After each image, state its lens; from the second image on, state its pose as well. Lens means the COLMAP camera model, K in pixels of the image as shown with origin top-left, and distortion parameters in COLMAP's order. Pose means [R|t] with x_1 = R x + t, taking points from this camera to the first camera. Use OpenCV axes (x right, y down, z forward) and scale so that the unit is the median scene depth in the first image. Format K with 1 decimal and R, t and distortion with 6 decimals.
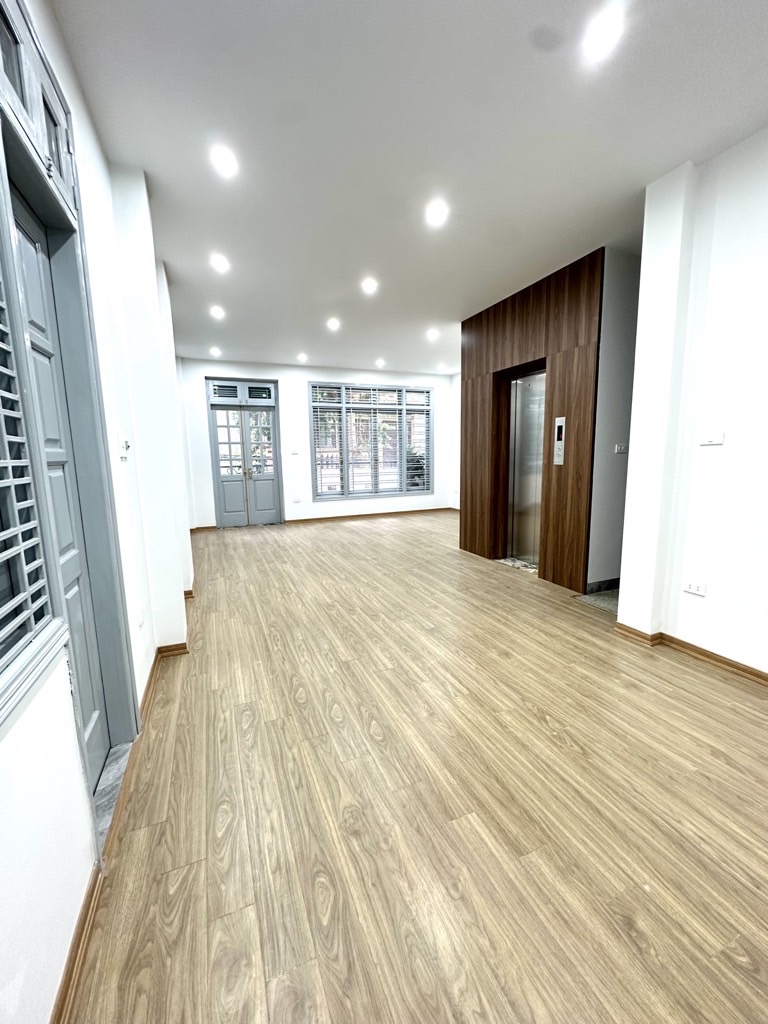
lens RADIAL K [[407.7, 0, 392.2], [0, 407.7, 509.2], [0, 0, 1]] dist [-0.004340, 0.000534]
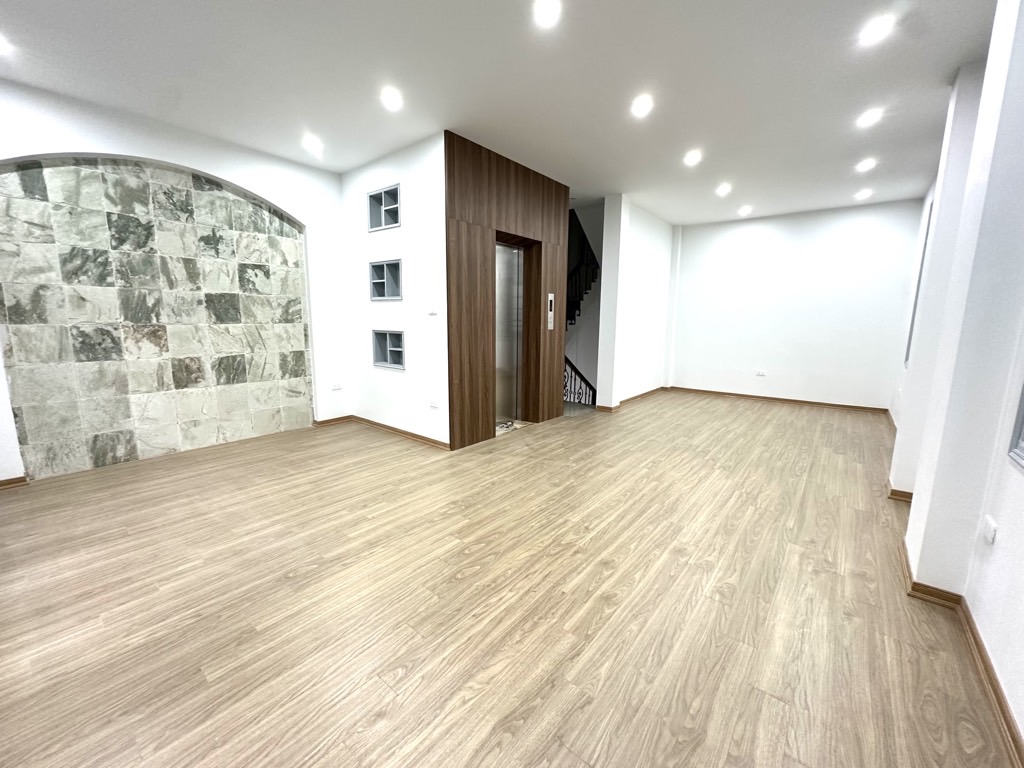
lens RADIAL K [[407.7, 0, 508.4], [0, 407.7, 382.9], [0, 0, 1]] dist [-0.004340, 0.000534]
pose [[-0.439293, -0.128687, 0.889079, -0.654072], [0.122001, 0.971972, 0.200966, -0.200358], [-0.890021, 0.196751, -0.411280, 1.526612]]
